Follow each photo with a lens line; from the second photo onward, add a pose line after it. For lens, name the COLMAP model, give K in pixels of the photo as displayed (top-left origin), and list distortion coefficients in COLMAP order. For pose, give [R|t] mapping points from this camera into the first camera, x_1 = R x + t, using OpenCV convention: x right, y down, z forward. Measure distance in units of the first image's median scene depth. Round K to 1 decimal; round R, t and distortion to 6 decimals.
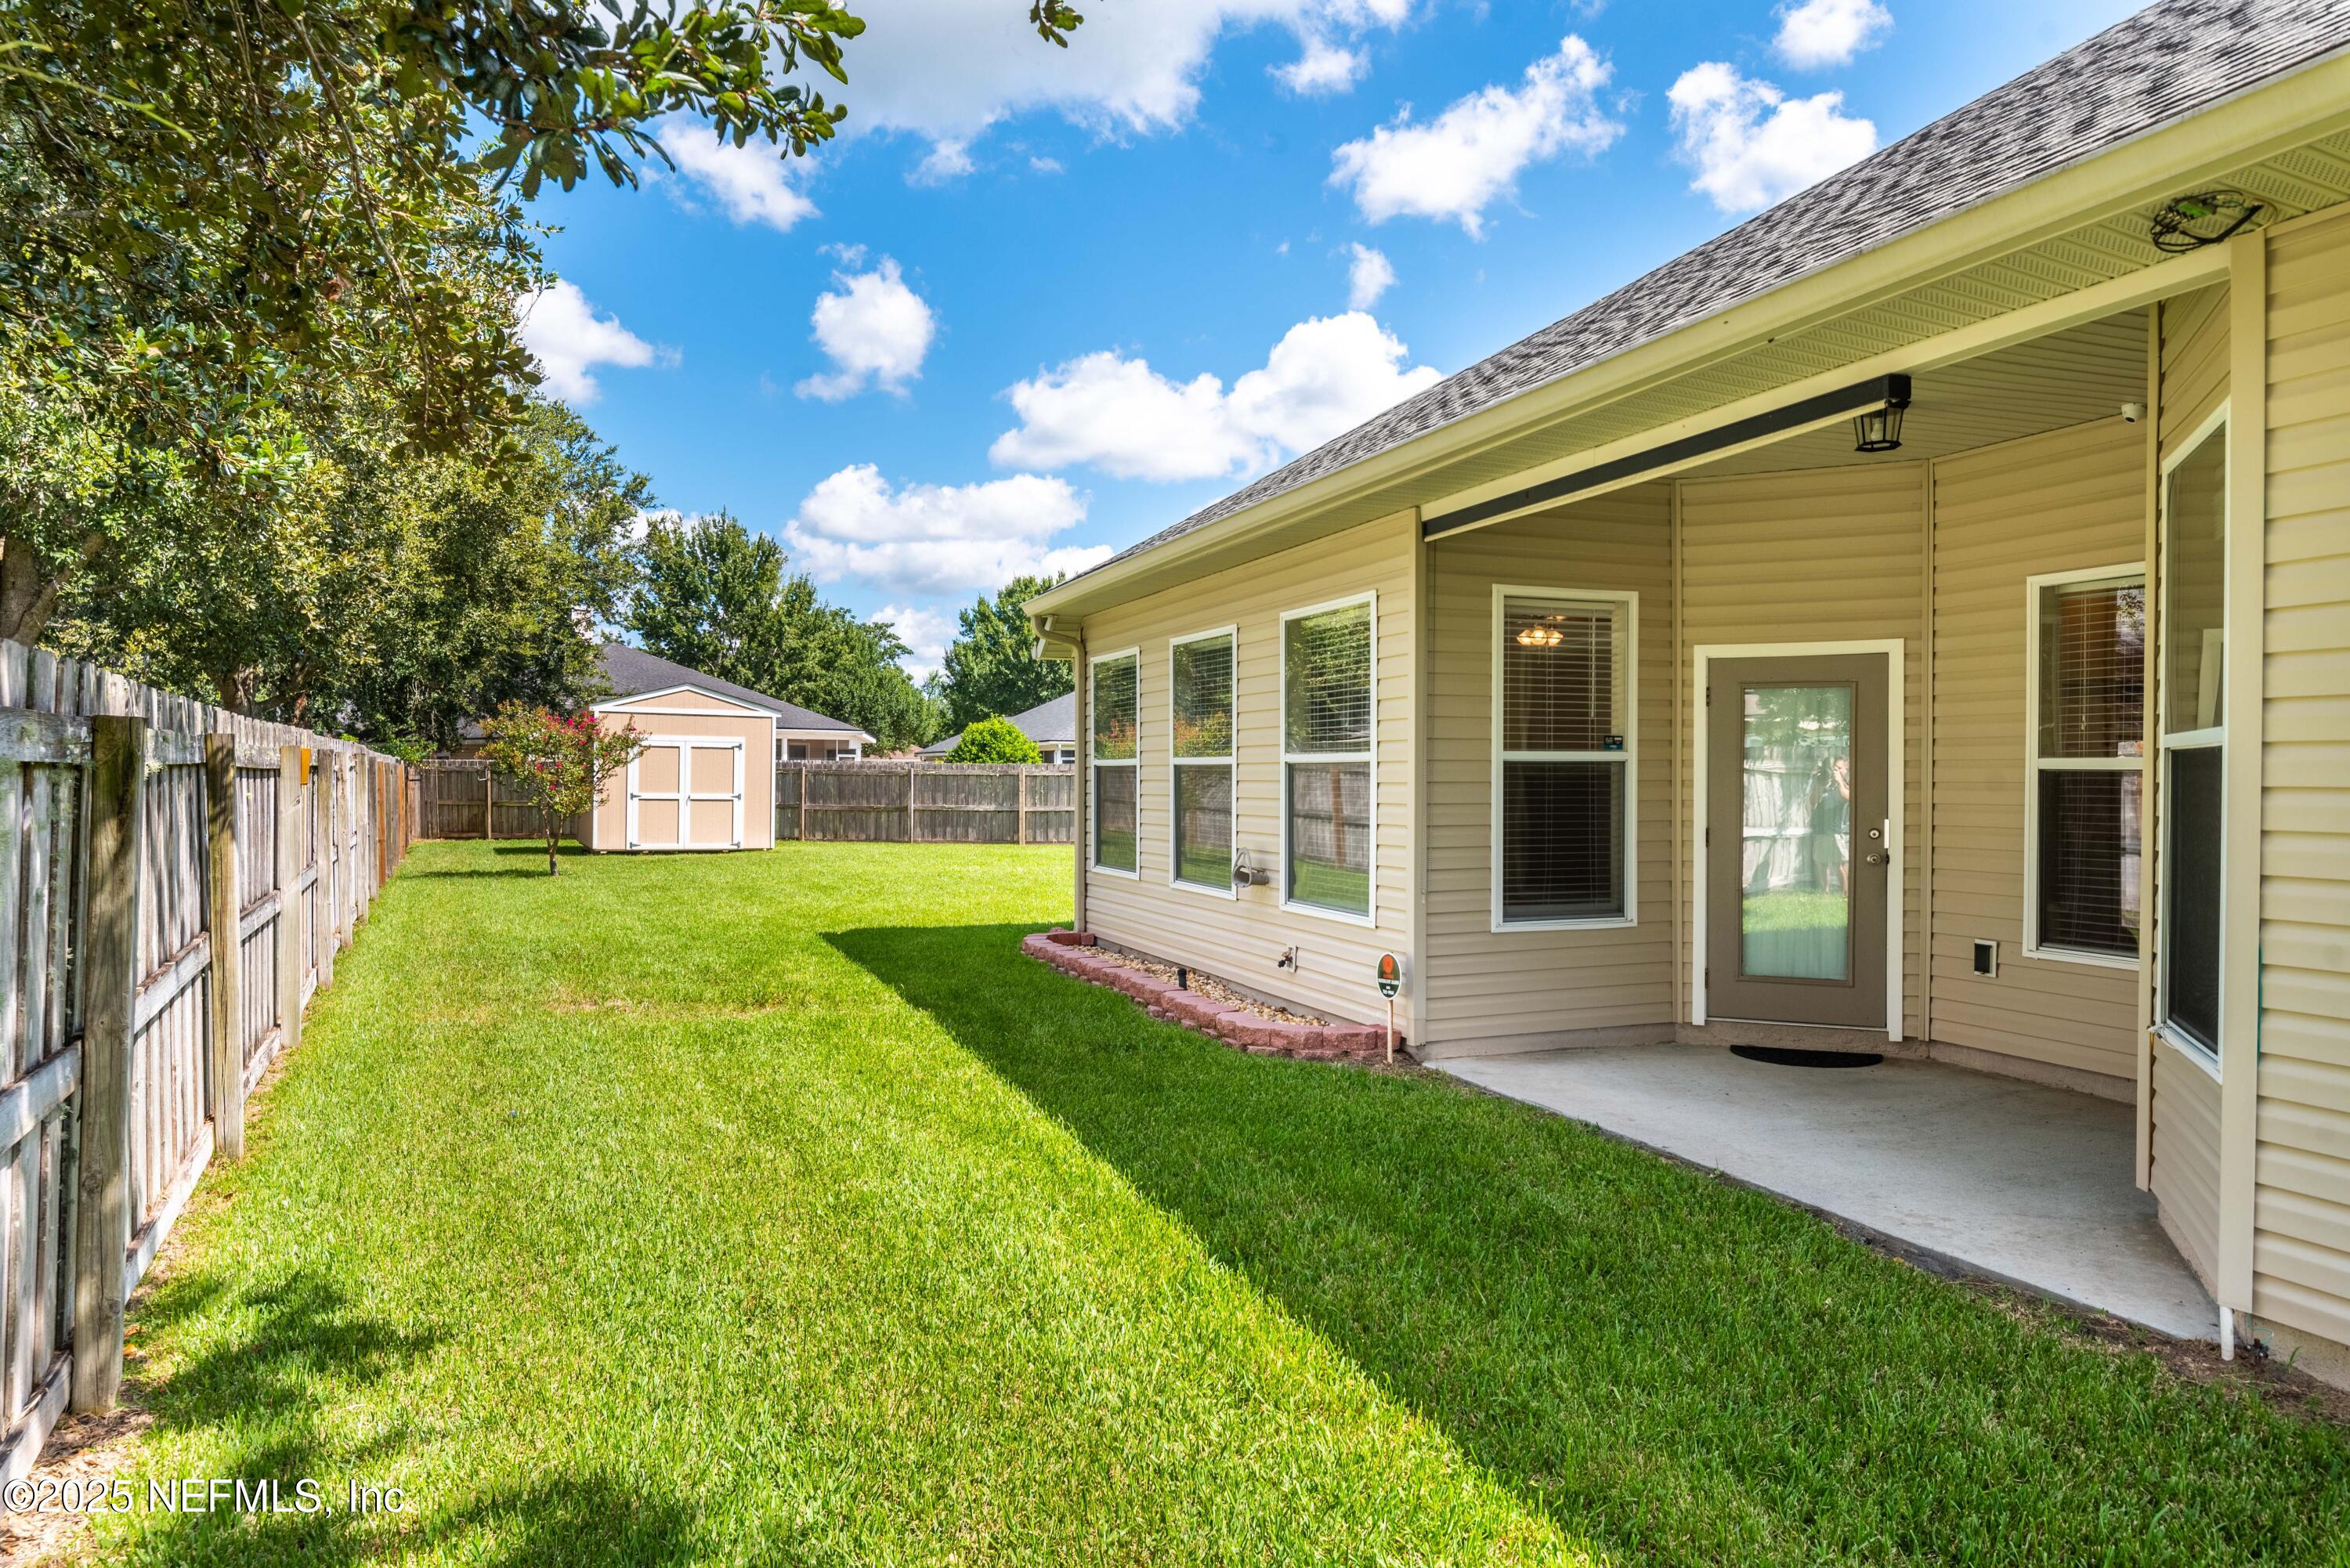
lens RADIAL K [[1511.0, 0, 1173.2], [0, 1511.0, 783.0], [0, 0, 1]] dist [0.006866, 0.000754]
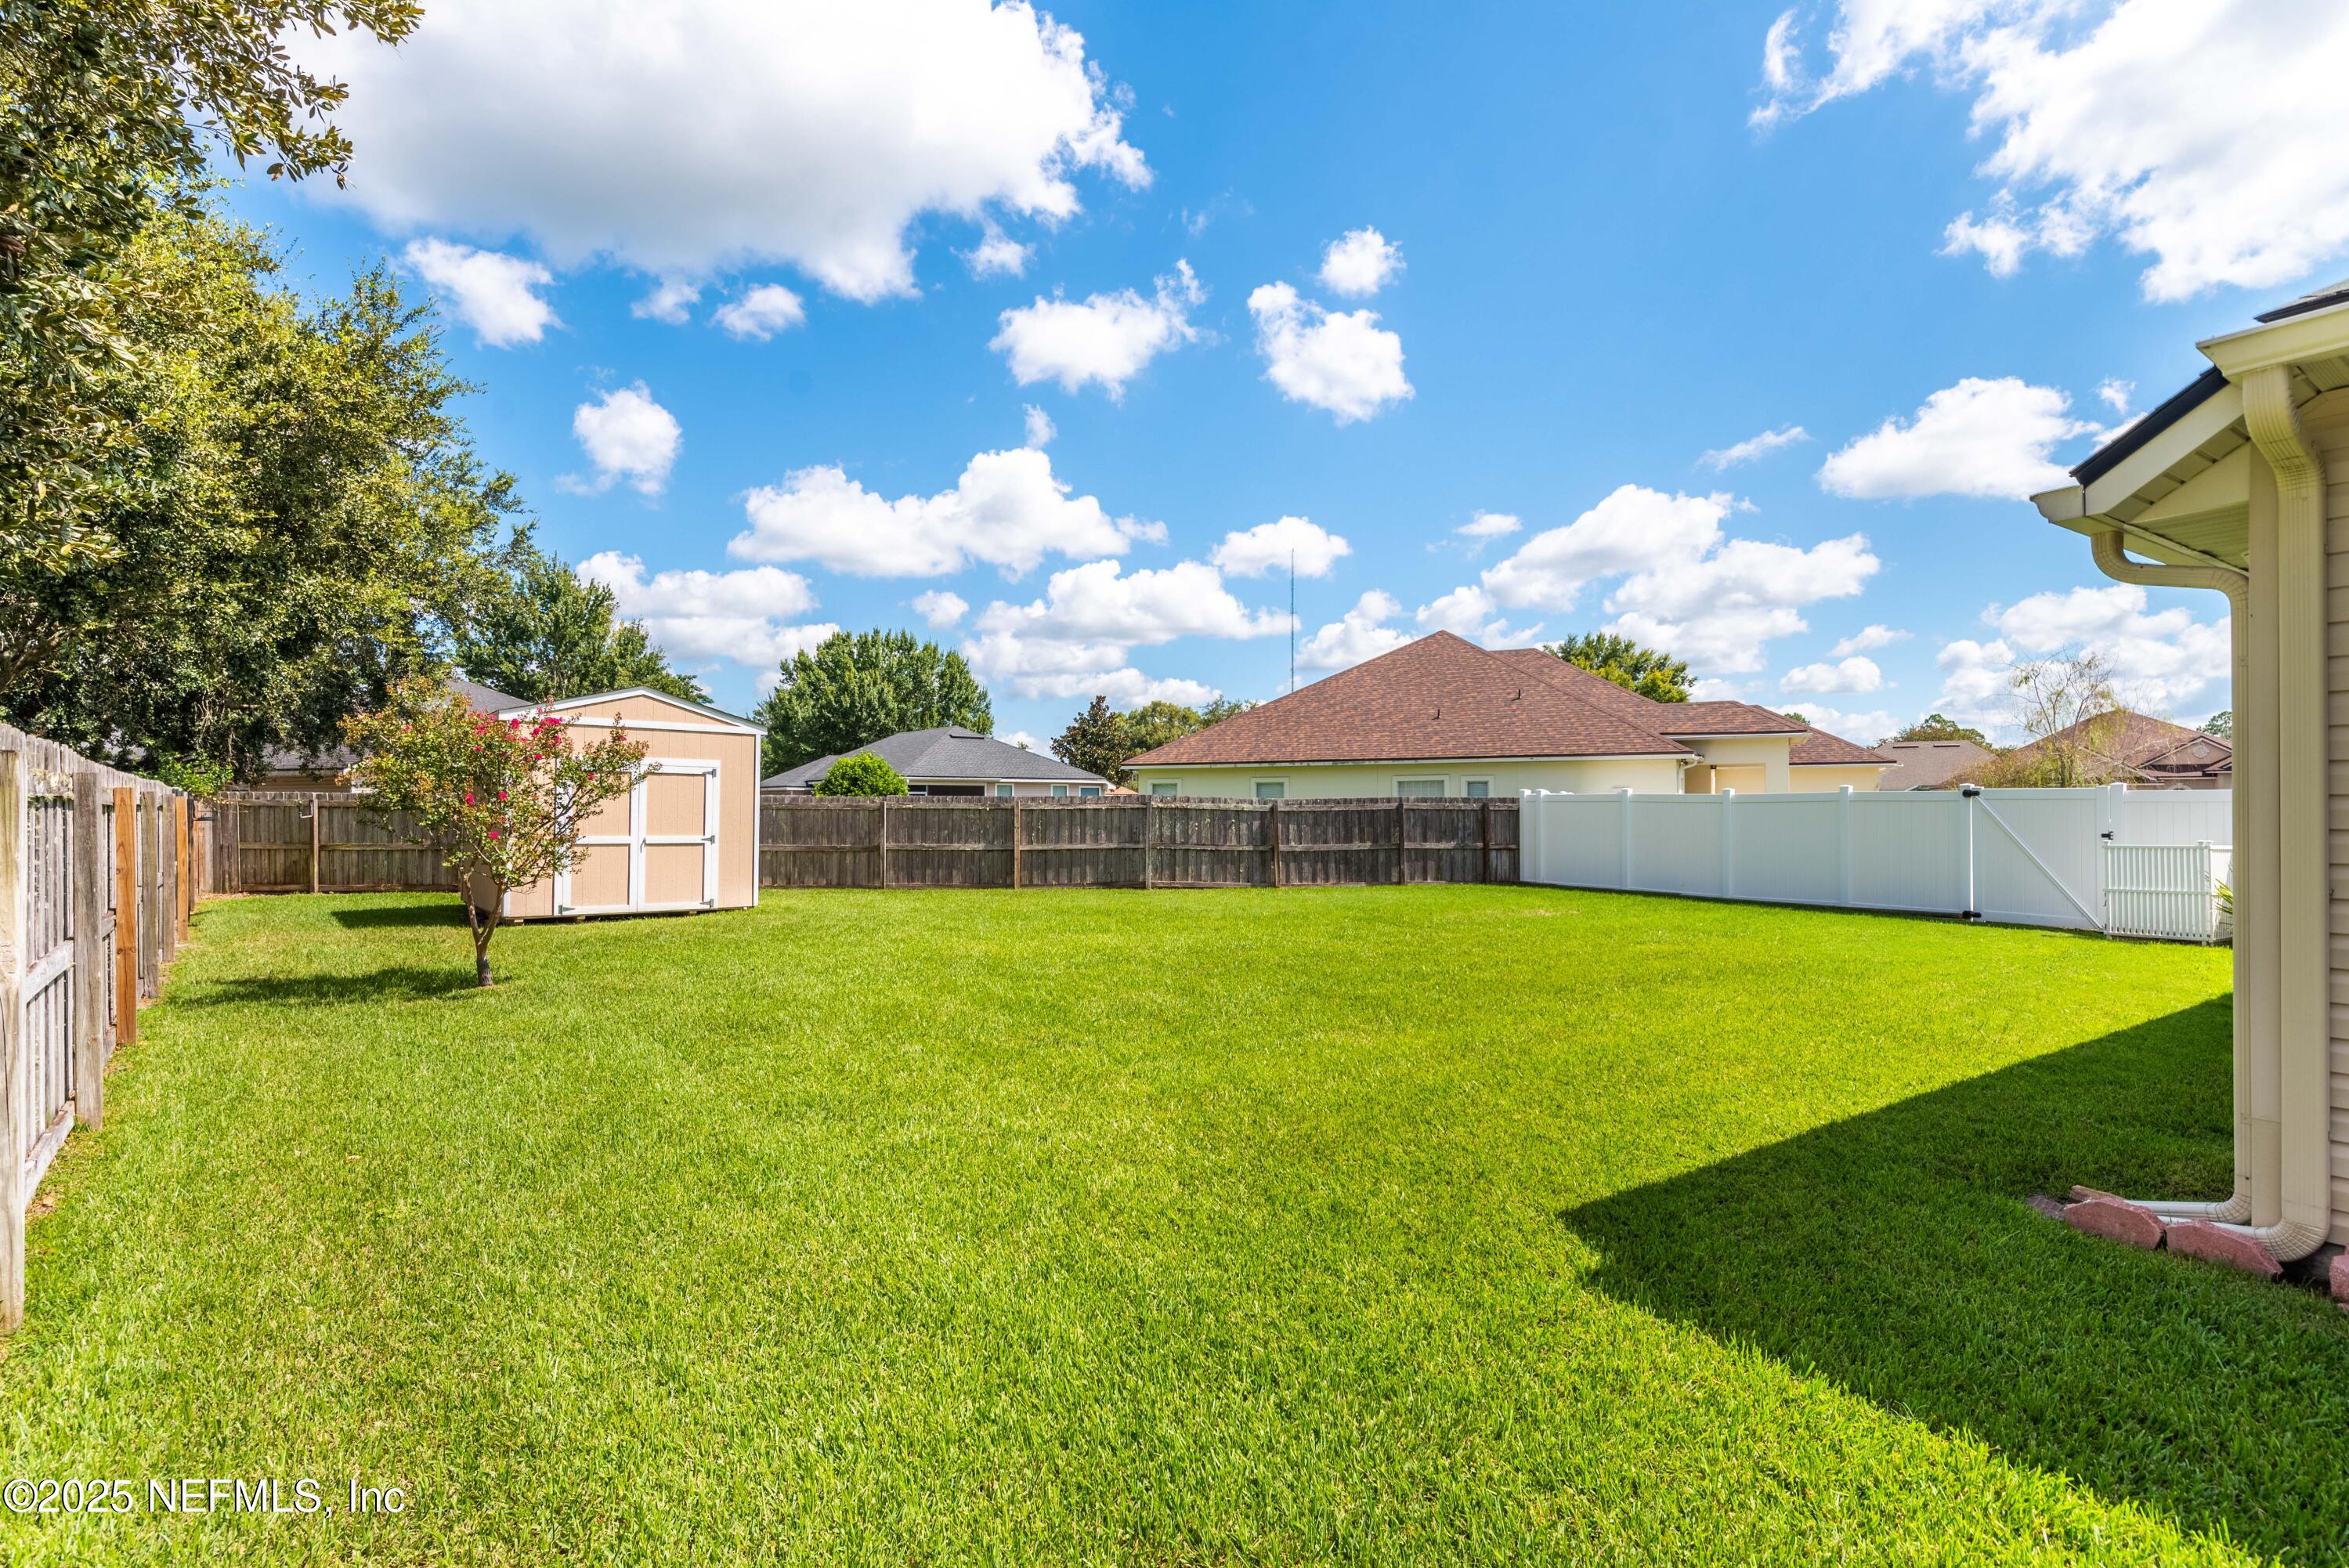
lens RADIAL K [[1128.5, 0, 1177.6], [0, 1128.5, 796.0], [0, 0, 1]] dist [0.001897, 0.000183]
pose [[0.969846, 0.000919, 0.243718, -0.129041], [0.002584, 0.999898, -0.014054, -0.002638], [-0.243706, 0.014260, 0.969744, 0.257749]]
